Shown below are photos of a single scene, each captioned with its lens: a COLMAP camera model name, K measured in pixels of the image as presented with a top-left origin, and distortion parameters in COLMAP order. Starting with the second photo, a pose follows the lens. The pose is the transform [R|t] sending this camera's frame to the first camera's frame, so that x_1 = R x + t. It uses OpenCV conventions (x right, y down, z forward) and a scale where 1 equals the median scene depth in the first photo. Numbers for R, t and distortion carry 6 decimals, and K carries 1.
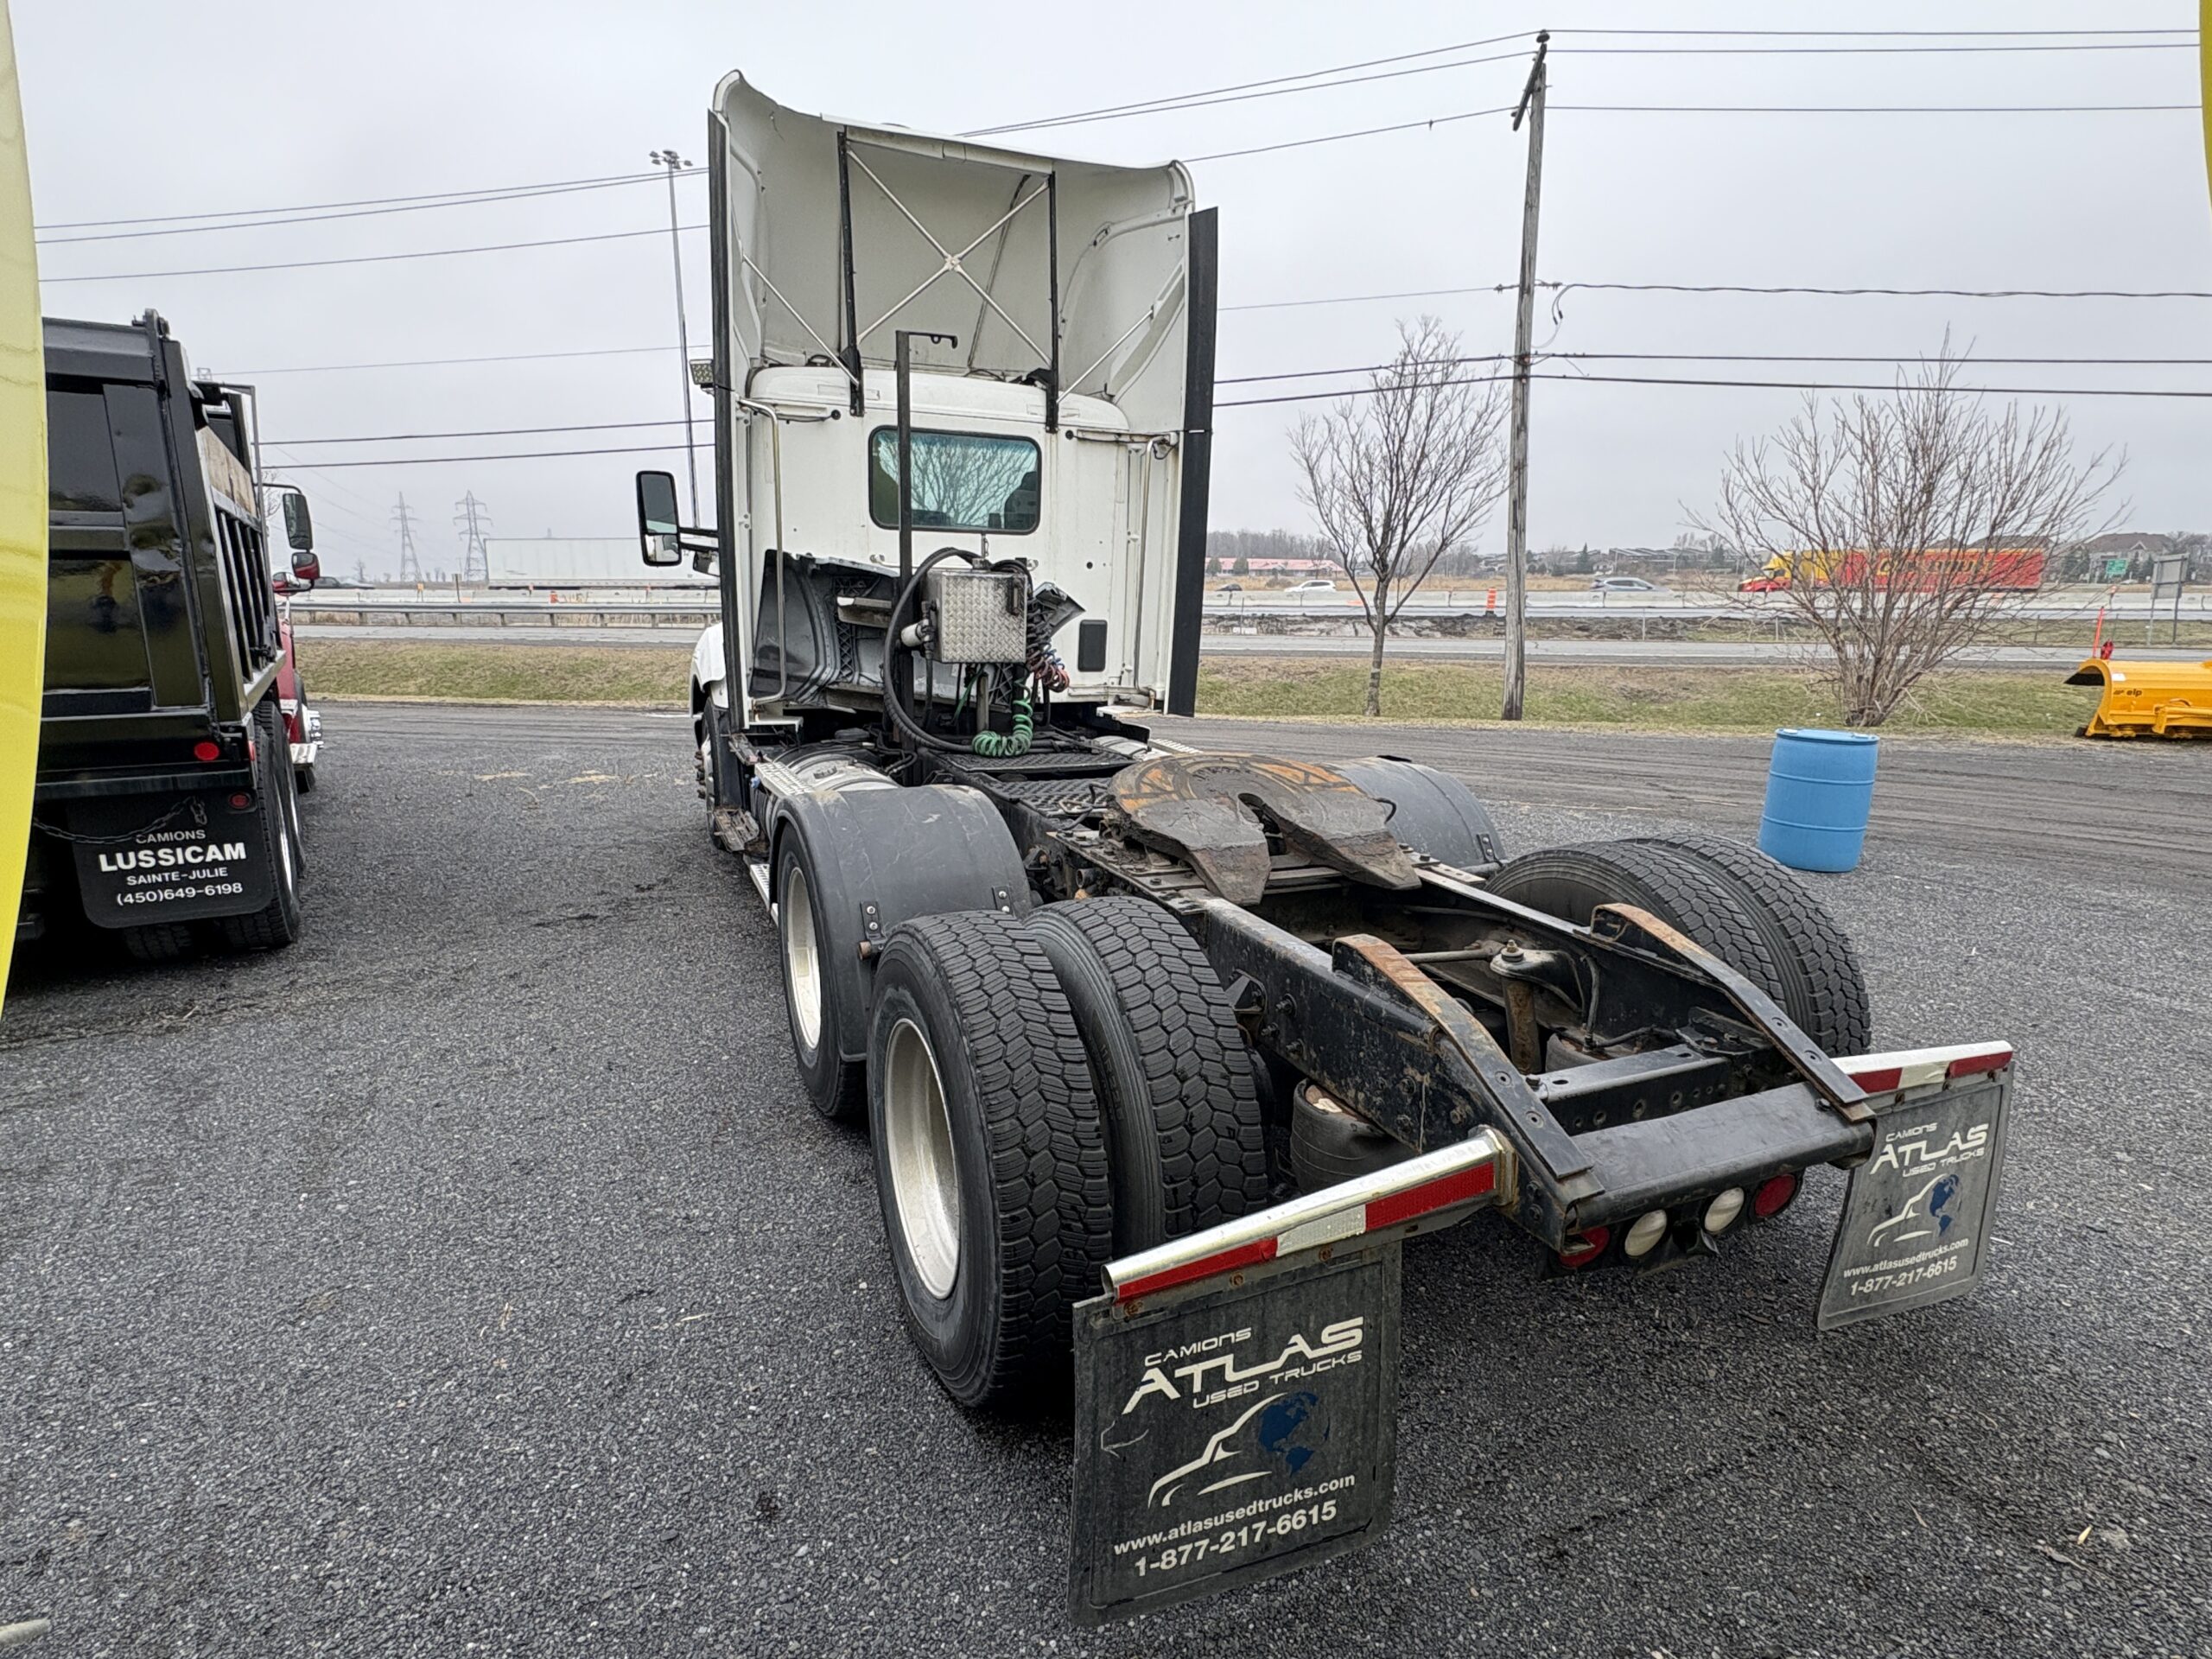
lens RADIAL K [[1105.8, 0, 1127.1], [0, 1105.8, 817.5], [0, 0, 1]] dist [0.000436, -0.000079]
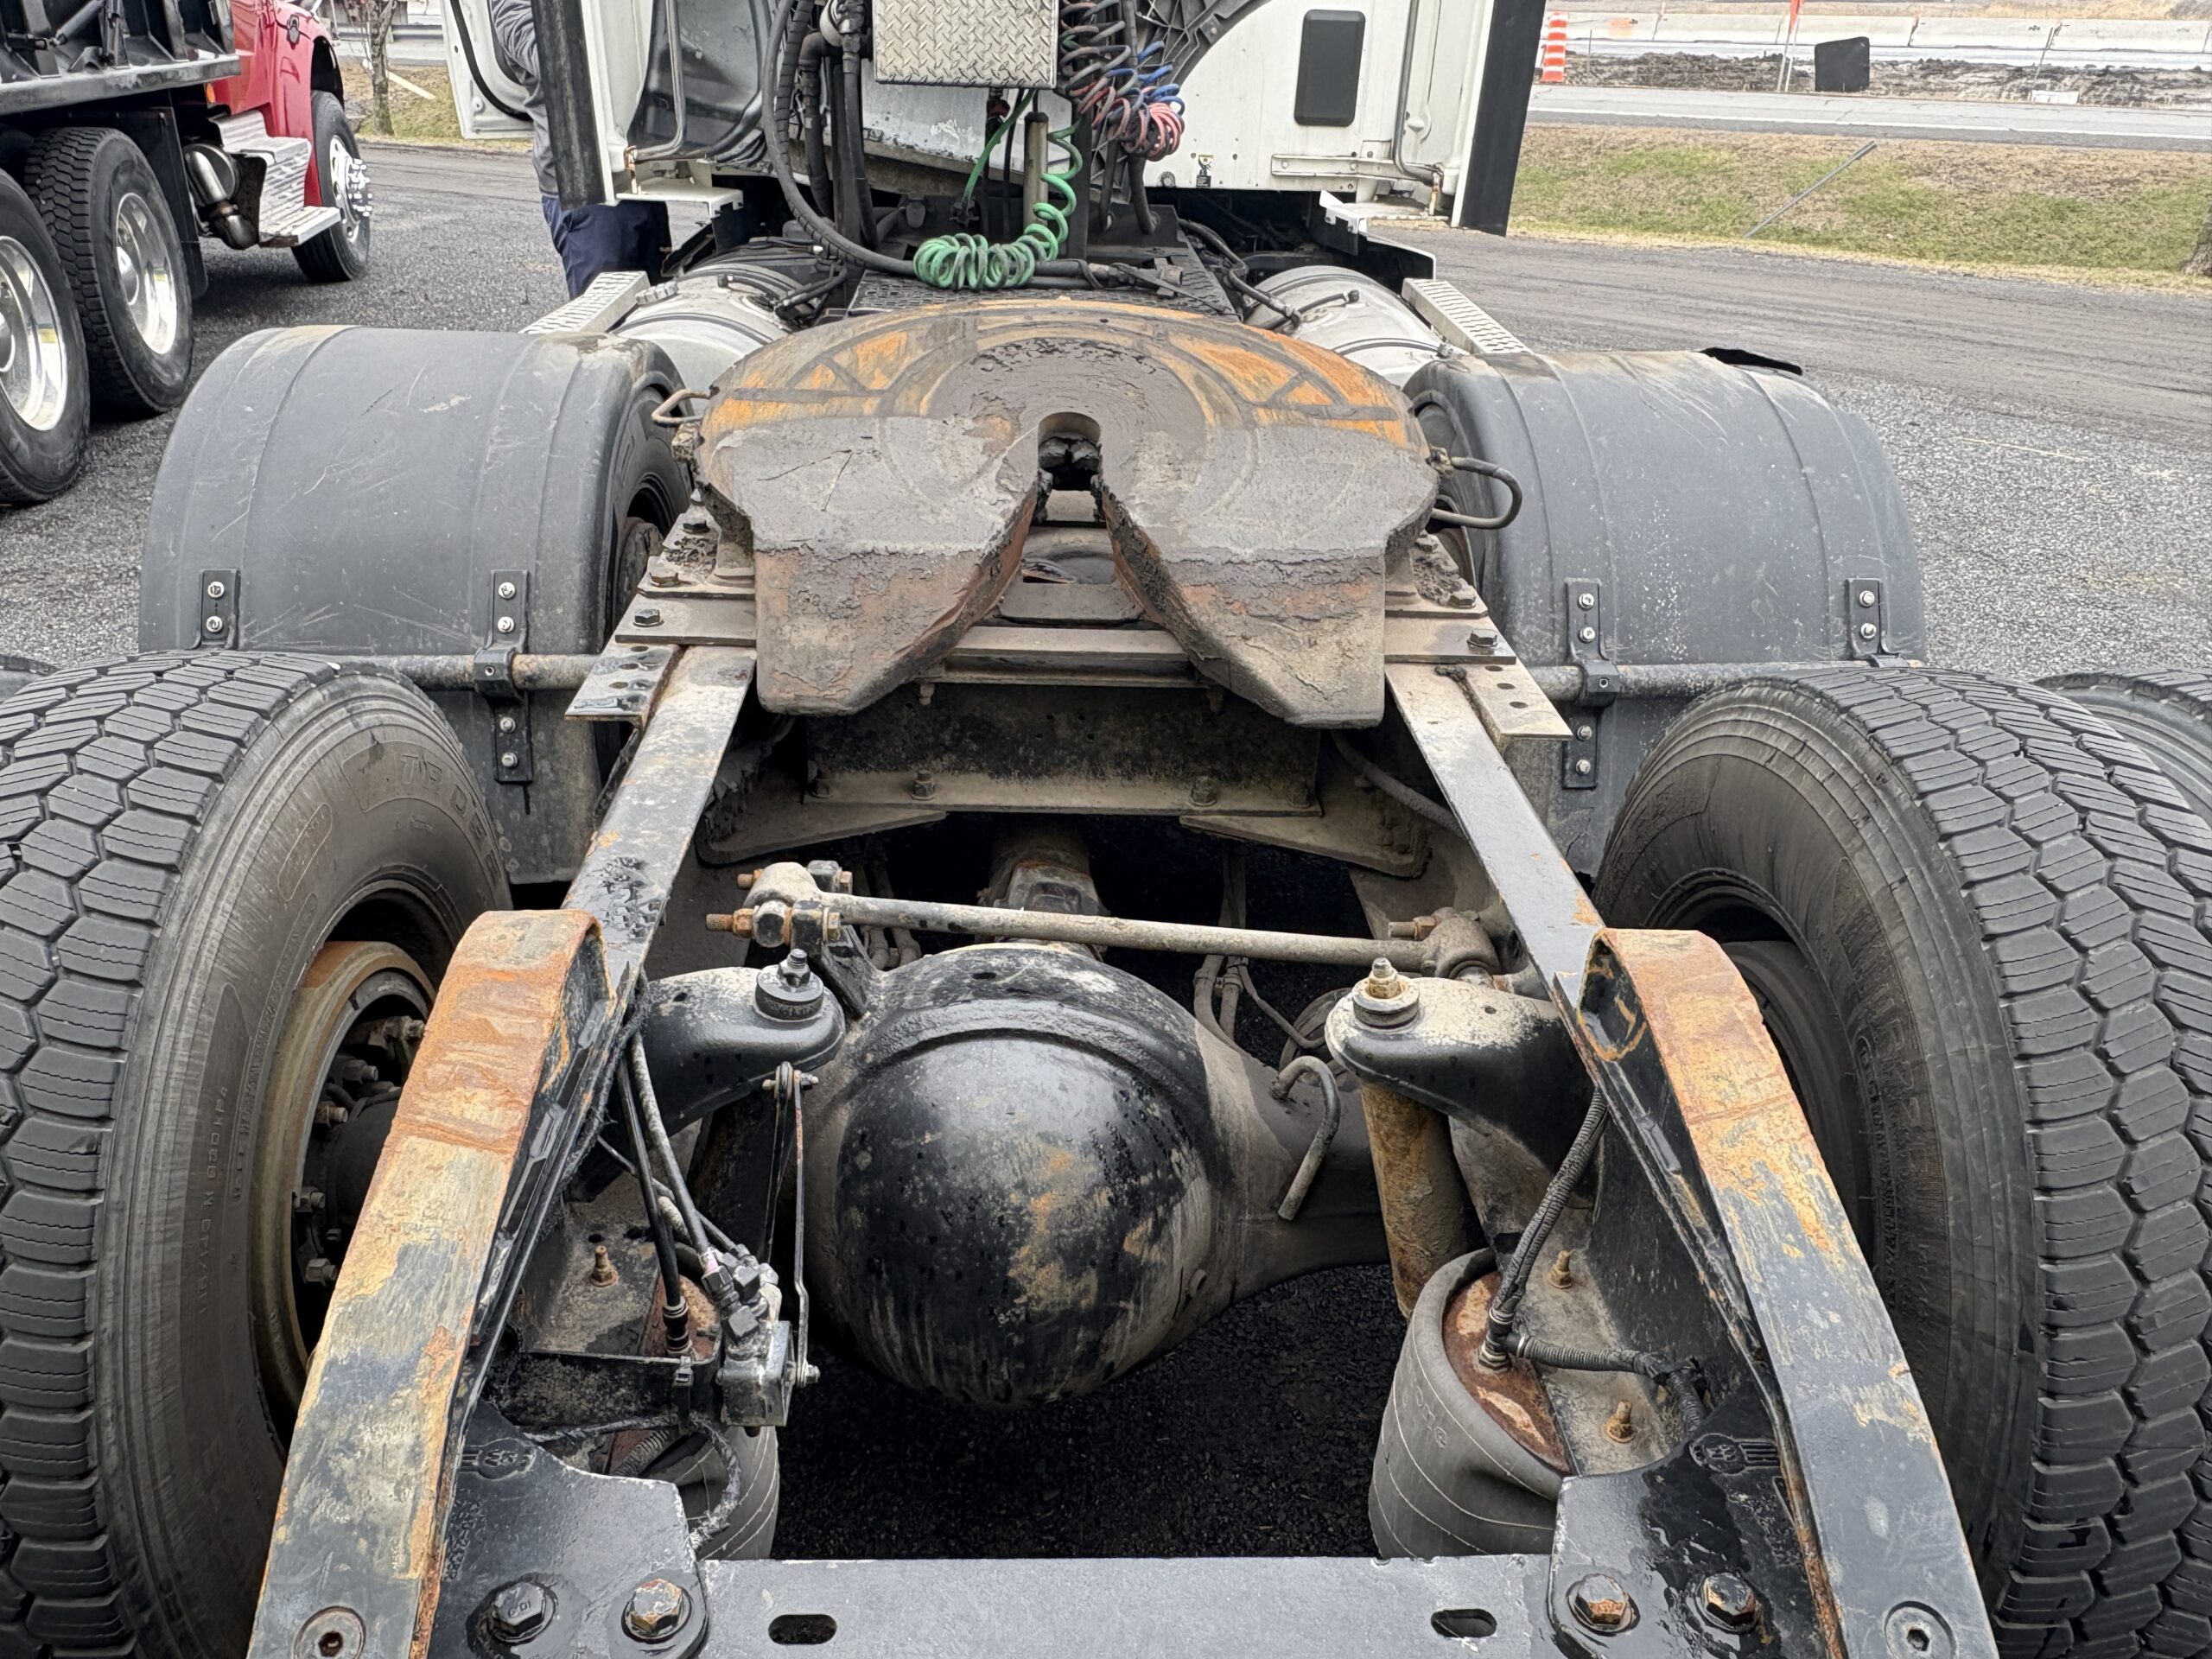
lens RADIAL K [[1642.0, 0, 1102.6], [0, 1642.0, 831.7], [0, 0, 1]] dist [0.002195, -0.000878]
pose [[0.920809, 0.183499, -0.344150, 0.188402], [-0.089458, 0.958249, 0.271580, -0.021183], [0.379616, -0.219286, 0.898780, 0.238763]]
